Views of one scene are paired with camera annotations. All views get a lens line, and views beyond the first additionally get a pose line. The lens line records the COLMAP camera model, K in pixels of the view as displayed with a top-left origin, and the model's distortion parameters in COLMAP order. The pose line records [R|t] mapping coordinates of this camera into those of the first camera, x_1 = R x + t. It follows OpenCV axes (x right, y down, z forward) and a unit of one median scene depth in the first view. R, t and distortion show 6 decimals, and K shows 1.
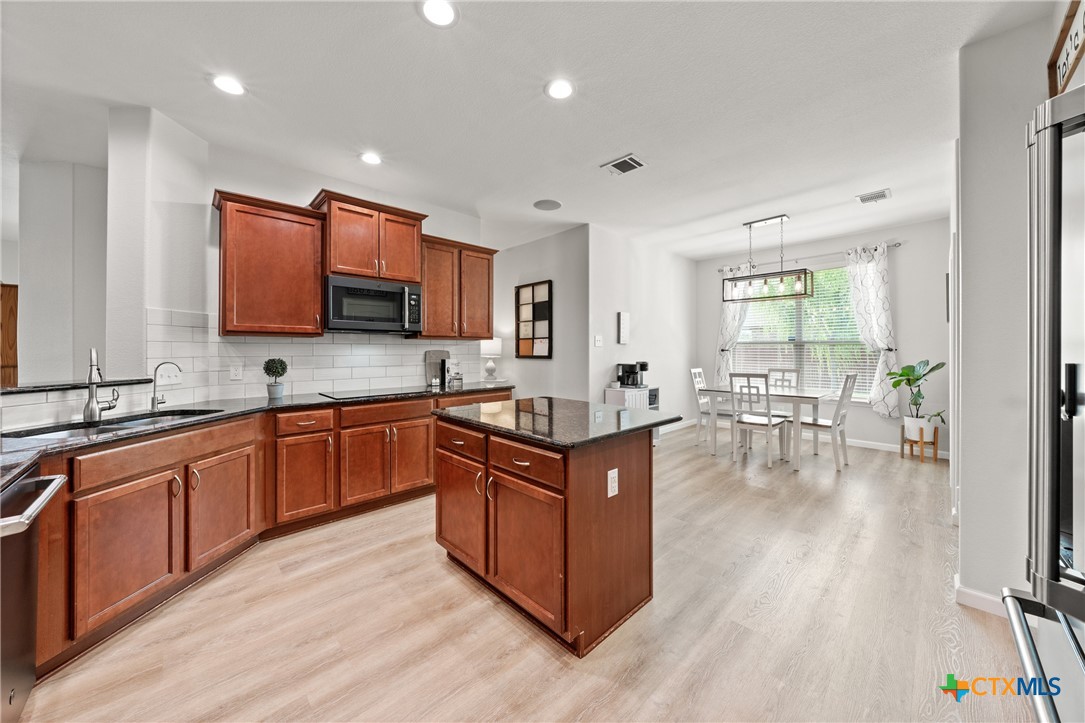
lens RADIAL K [[382.2, 0, 544.1], [0, 382.2, 352.0], [0, 0, 1]] dist [-0.000874, -0.000073]
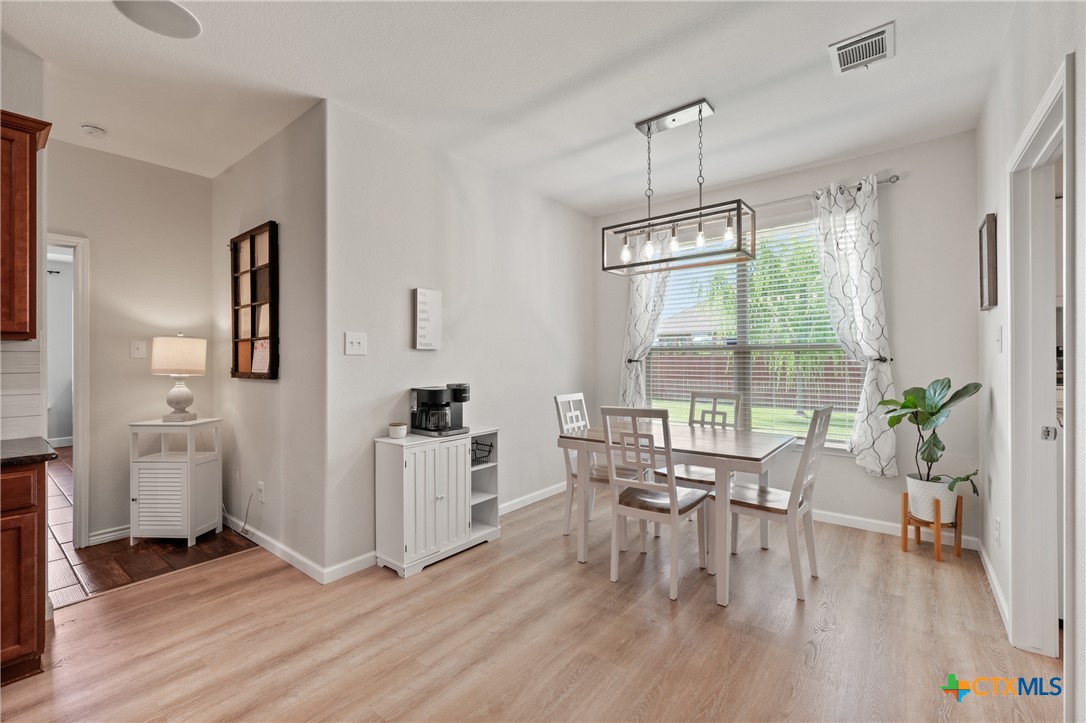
lens RADIAL K [[461.5, 0, 543.0], [0, 461.5, 361.5], [0, 0, 1]] dist [-0.000550, -0.000064]
pose [[0.990754, -0.003174, 0.135635, 0.313087], [0.003354, 0.999994, -0.001102, -0.004310], [-0.135631, 0.001547, 0.990758, 0.392368]]
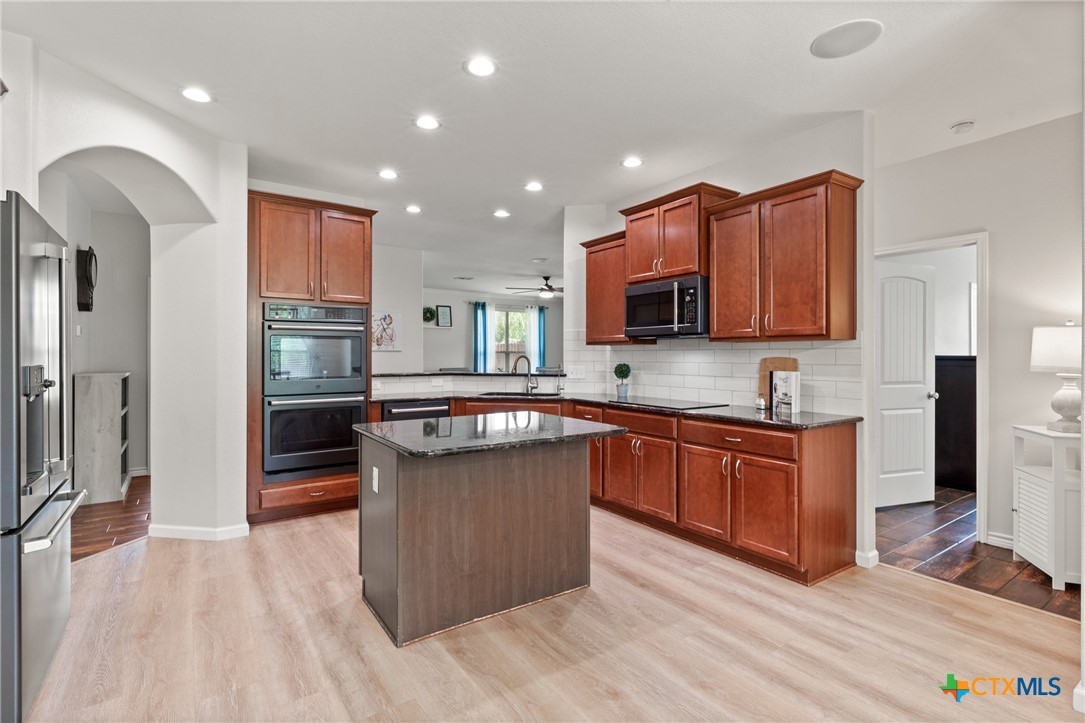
lens RADIAL K [[509.5, 0, 542.5], [0, 509.5, 361.5], [0, 0, 1]] dist [-0.000702, 0.000067]
pose [[-0.156628, 0.012506, -0.987578, 0.585606], [-0.006179, 0.999888, 0.013641, -0.006212], [0.987638, 0.008239, -0.156533, 0.648012]]
